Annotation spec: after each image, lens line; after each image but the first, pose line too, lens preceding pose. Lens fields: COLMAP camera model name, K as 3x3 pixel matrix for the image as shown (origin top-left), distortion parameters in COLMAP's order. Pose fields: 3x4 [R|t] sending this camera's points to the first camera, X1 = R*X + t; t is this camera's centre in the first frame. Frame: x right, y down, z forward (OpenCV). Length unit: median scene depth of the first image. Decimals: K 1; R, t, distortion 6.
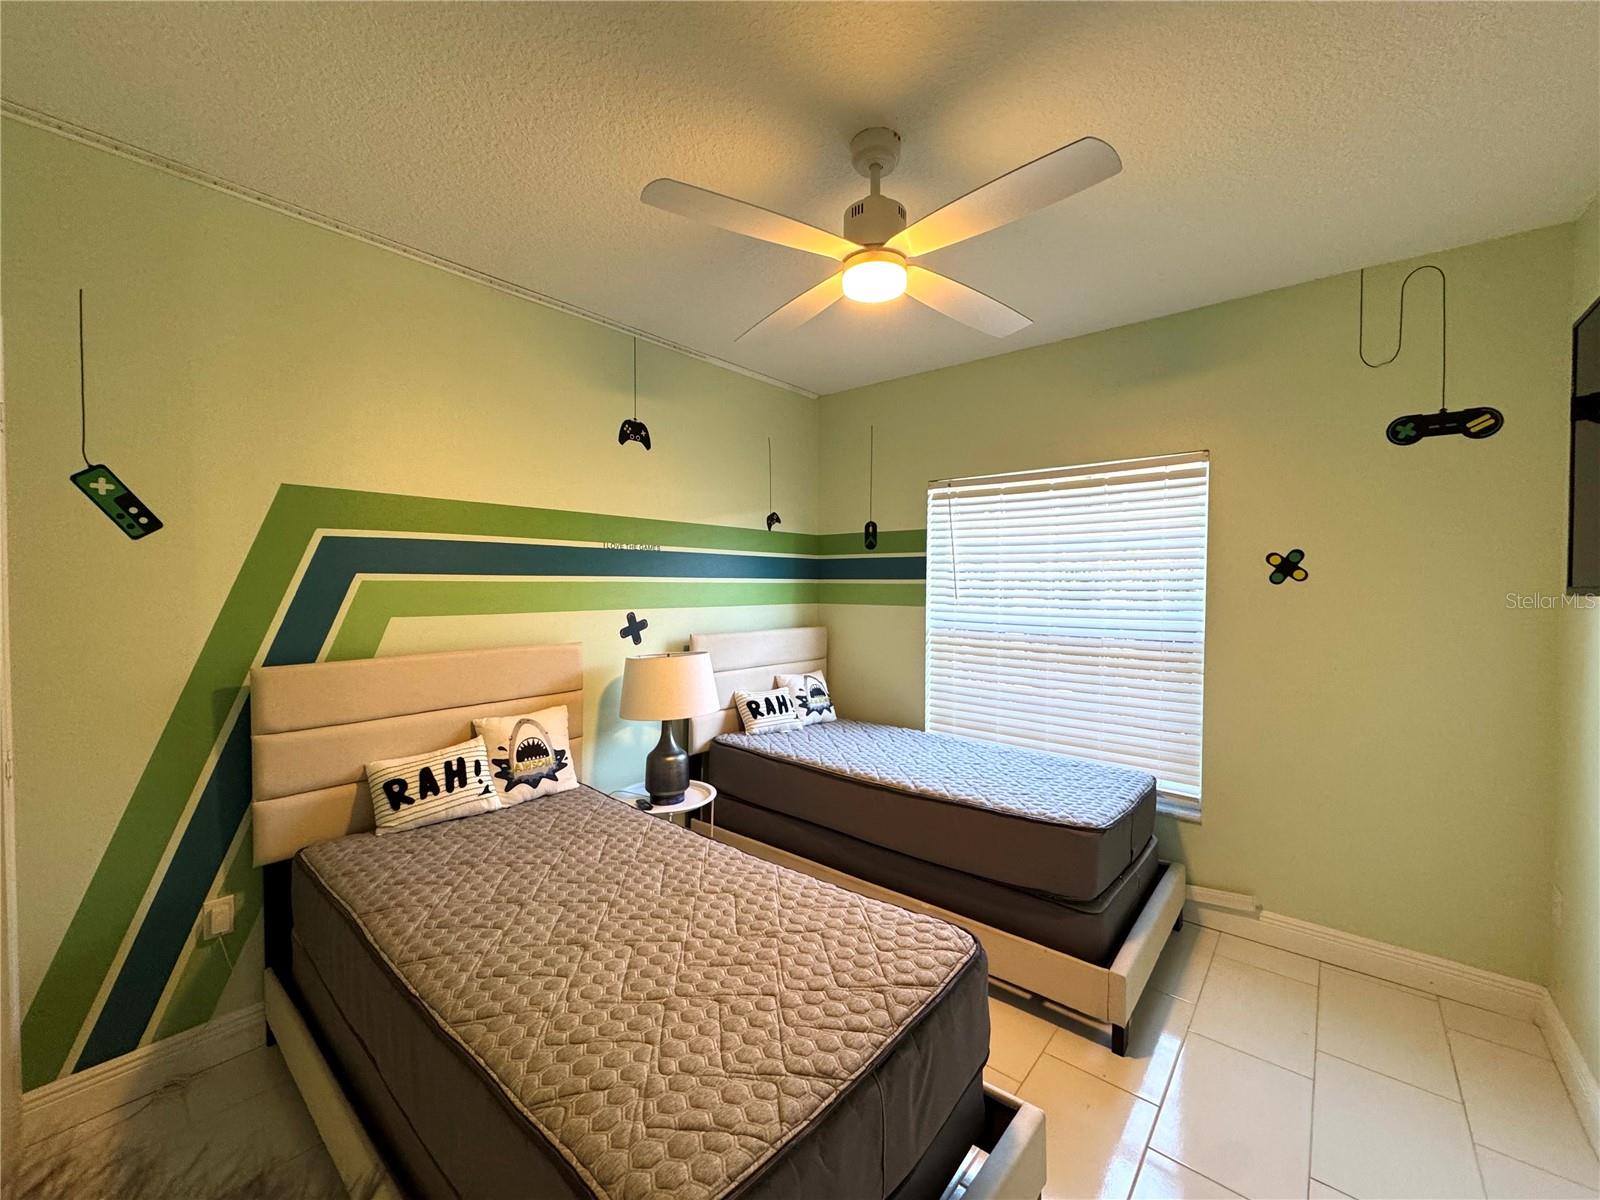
lens RADIAL K [[656.6, 0, 813.5], [0, 656.6, 593.0], [0, 0, 1]] dist [0.000941, -0.000285]
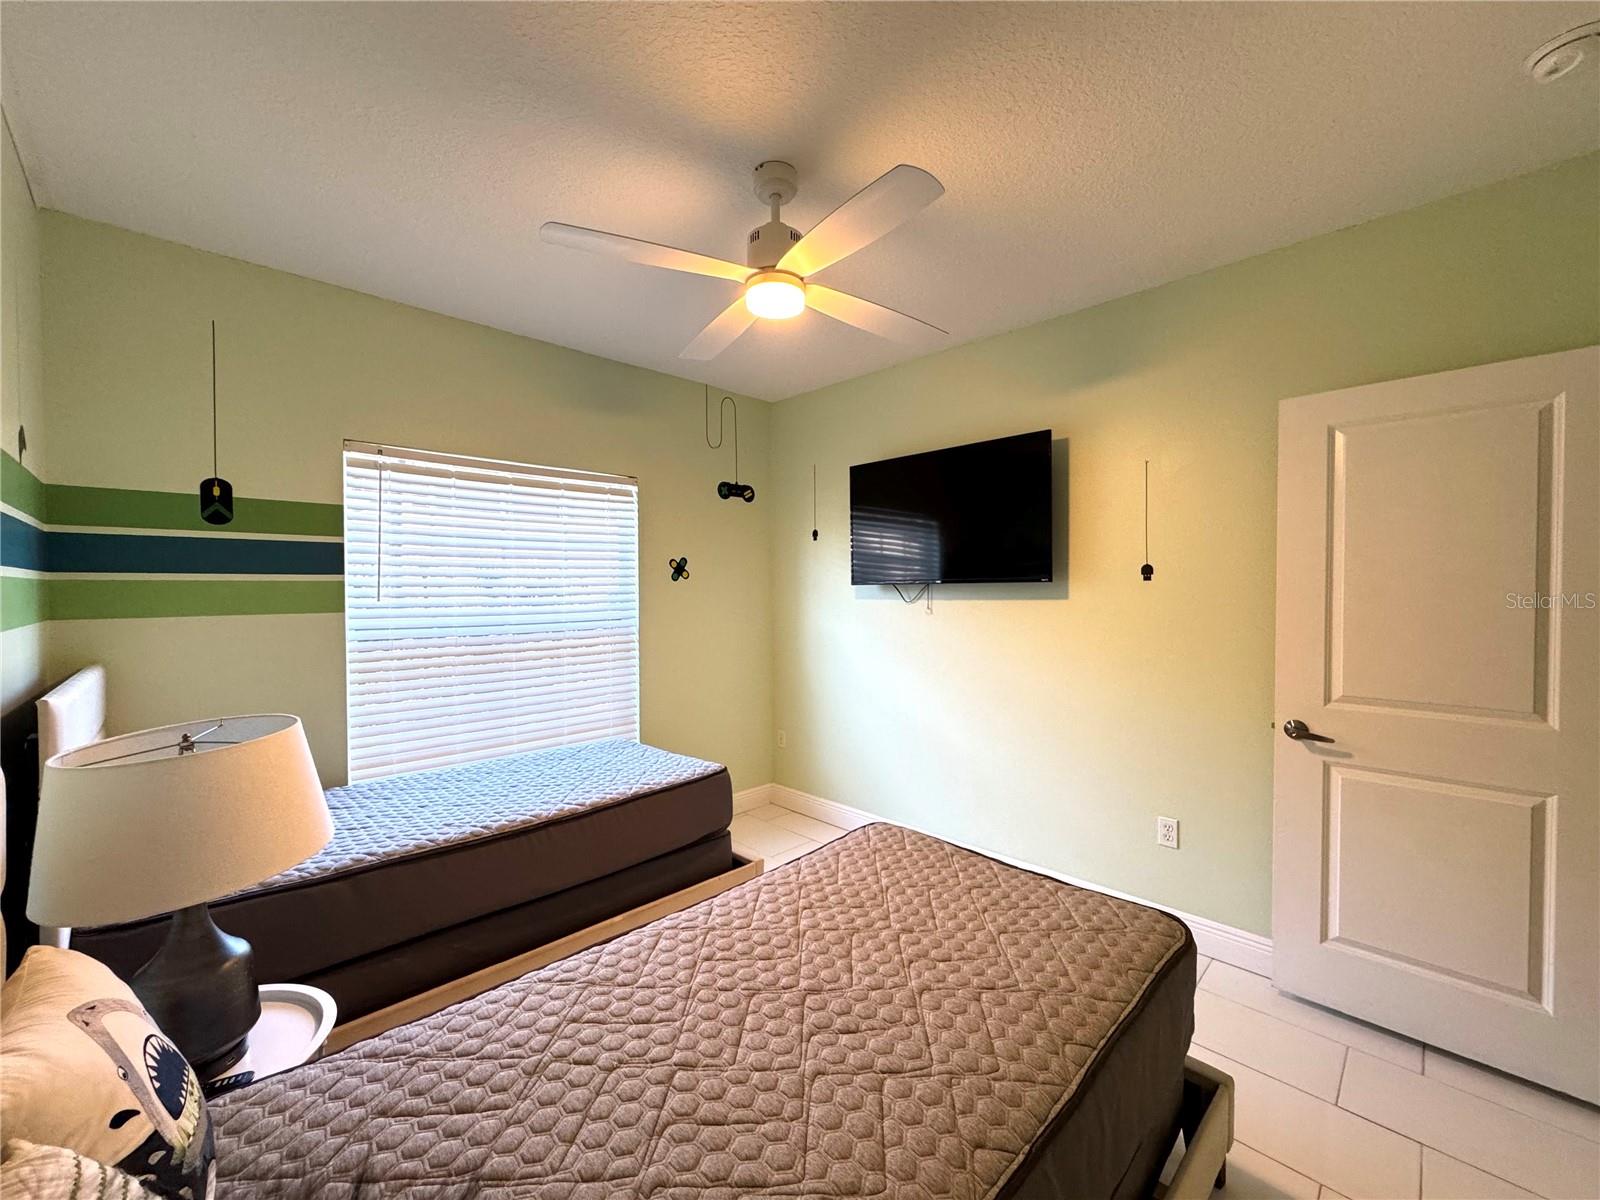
lens RADIAL K [[641.5, 0, 801.7], [0, 641.5, 595.8], [0, 0, 1]] dist [-0.006119, -0.000459]
pose [[0.083932, -0.019327, 0.996284, -0.562883], [0.019529, 0.999652, 0.017747, -0.000668], [-0.996280, 0.017967, 0.084281, 0.508988]]
